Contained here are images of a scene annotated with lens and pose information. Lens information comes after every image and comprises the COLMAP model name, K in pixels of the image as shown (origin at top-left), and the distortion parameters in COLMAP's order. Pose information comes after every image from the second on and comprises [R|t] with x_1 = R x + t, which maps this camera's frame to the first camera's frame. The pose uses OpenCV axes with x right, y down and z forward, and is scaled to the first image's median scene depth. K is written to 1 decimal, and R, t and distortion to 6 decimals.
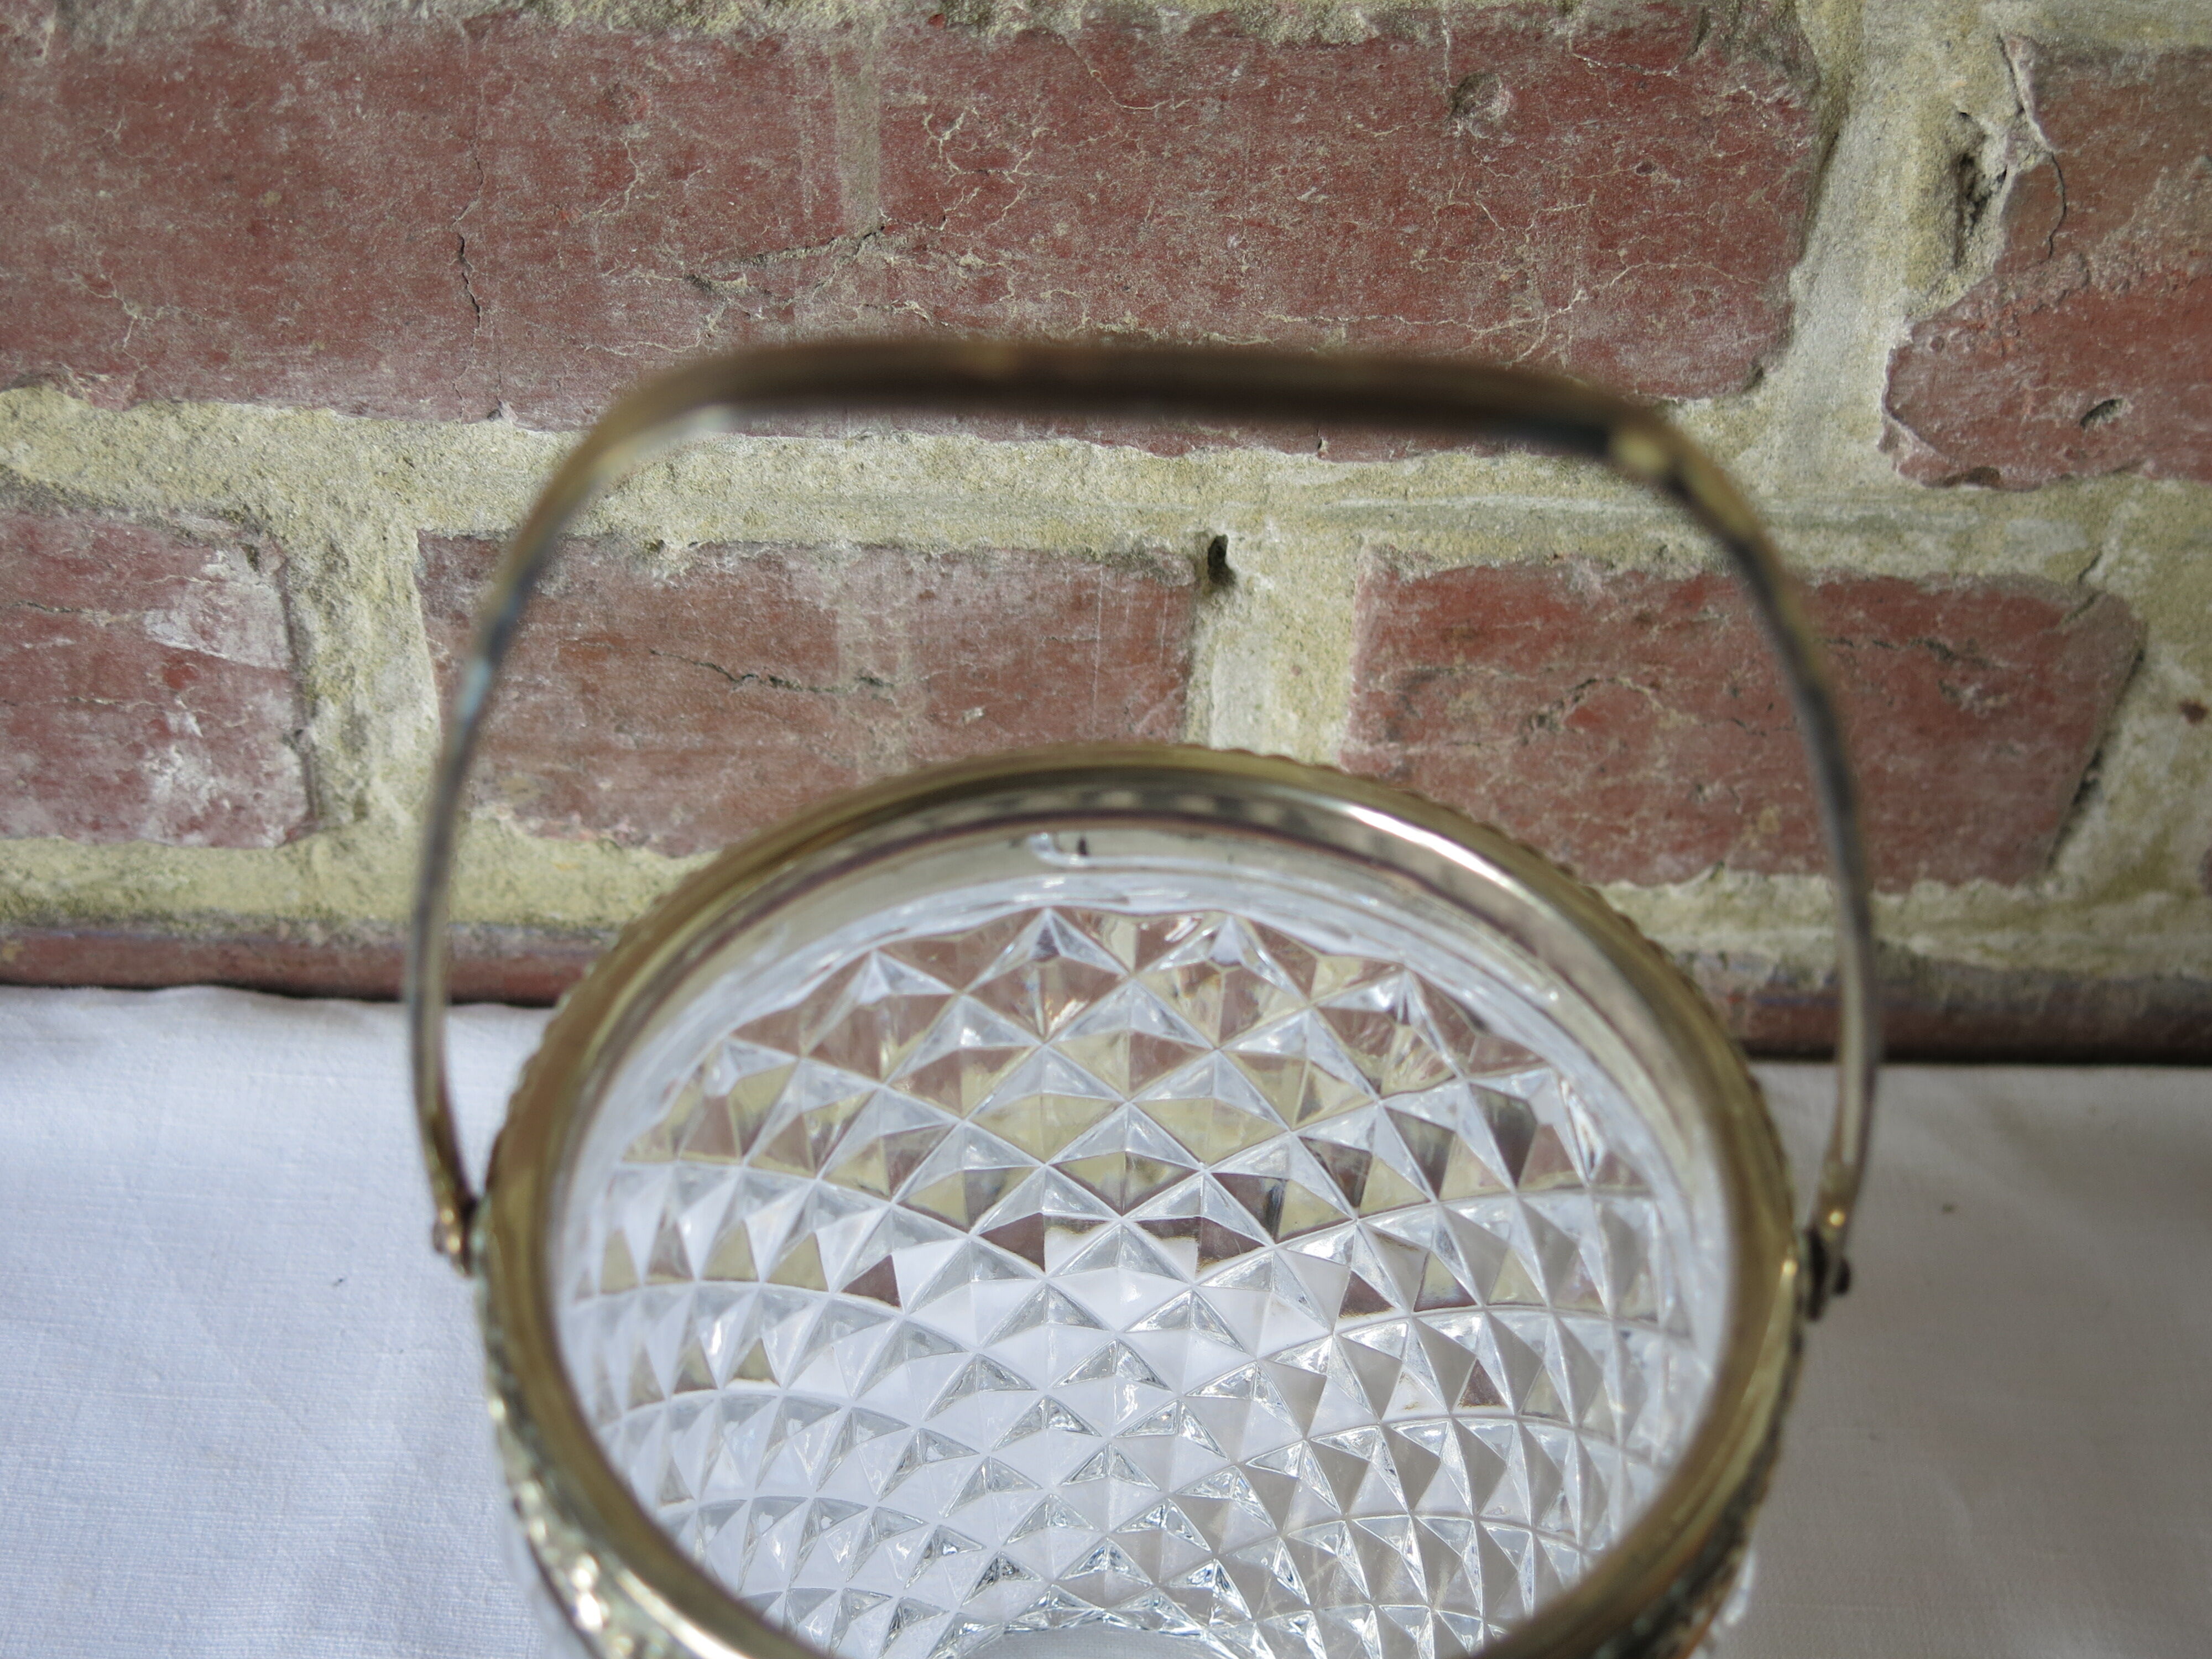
lens RADIAL K [[3147.7, 0, 1081.6], [0, 3147.7, 835.9], [0, 0, 1]] dist [-0.074700, 0.027704]
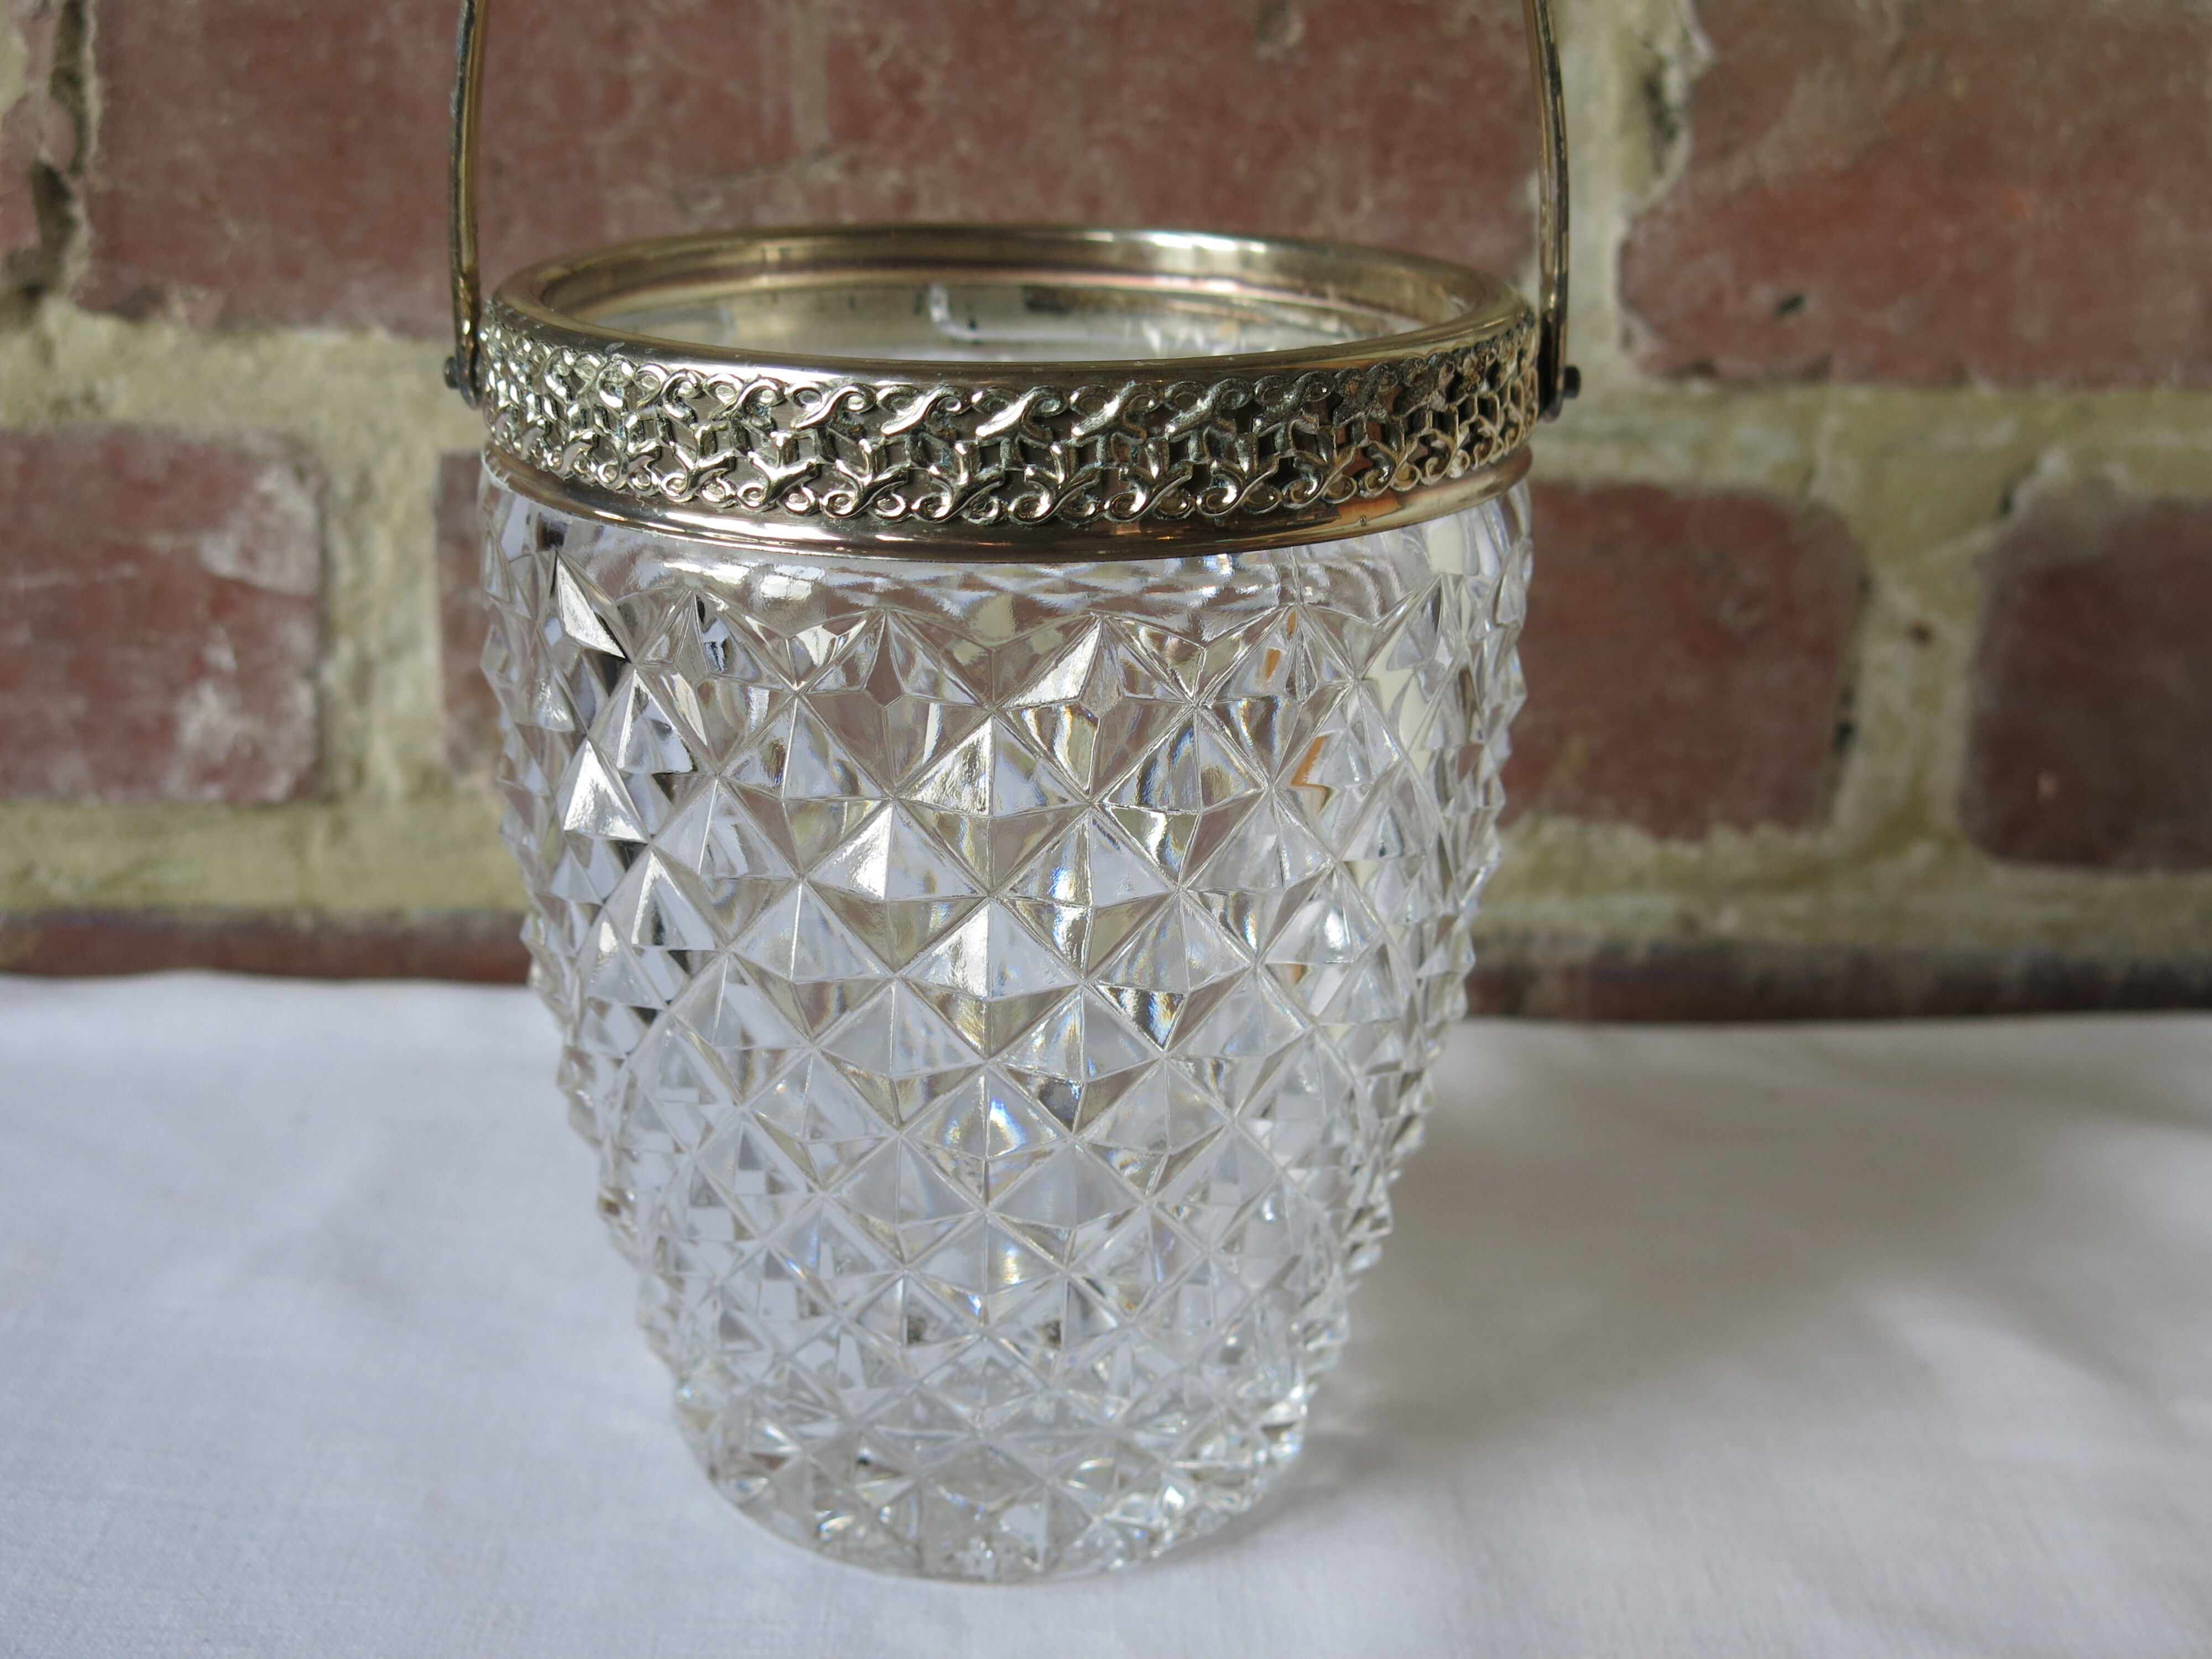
lens RADIAL K [[3147.7, 0, 1081.6], [0, 3147.7, 835.9], [0, 0, 1]] dist [-0.074700, 0.027704]
pose [[0.999808, -0.004231, 0.019137, 0.014954], [0.012398, 0.892772, -0.450338, 0.590639], [-0.015179, 0.450488, 0.892653, -0.025260]]
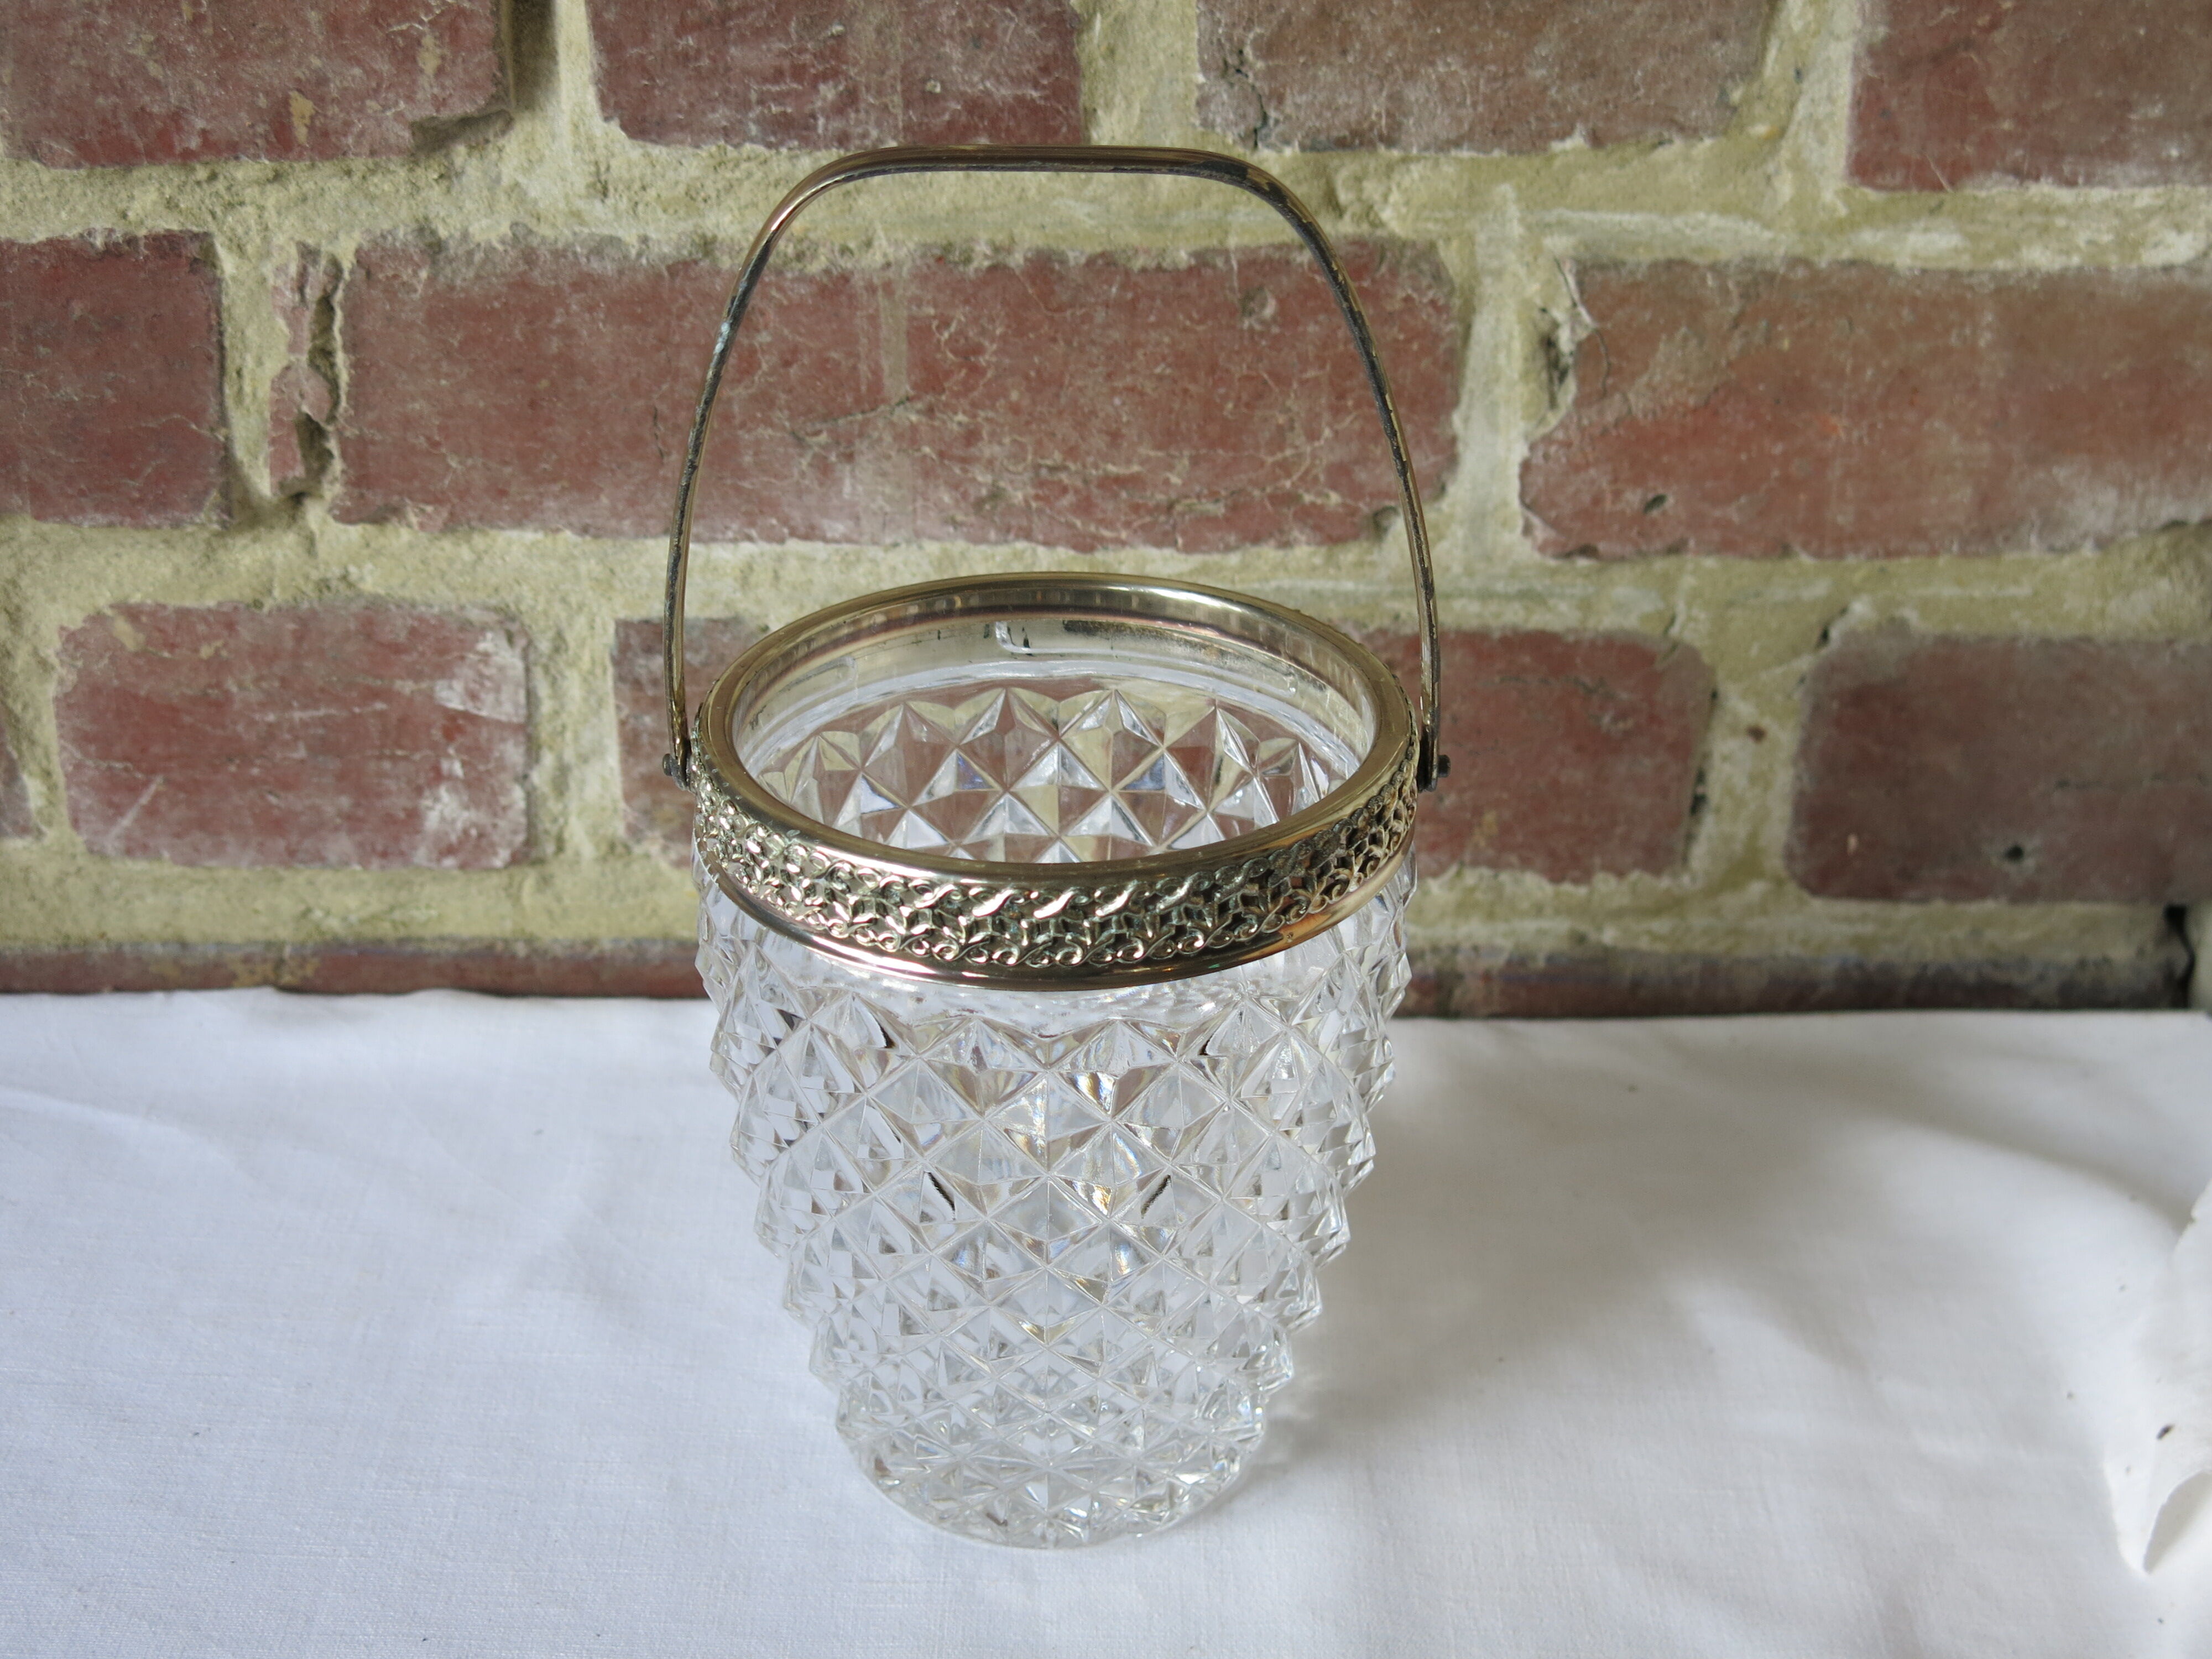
lens RADIAL K [[3147.7, 0, 1081.6], [0, 3147.7, 835.9], [0, 0, 1]] dist [-0.074700, 0.027704]
pose [[0.999846, -0.017432, 0.002120, 0.019914], [0.017278, 0.955022, -0.296032, 0.485947], [0.003136, 0.296023, 0.955176, -0.491552]]
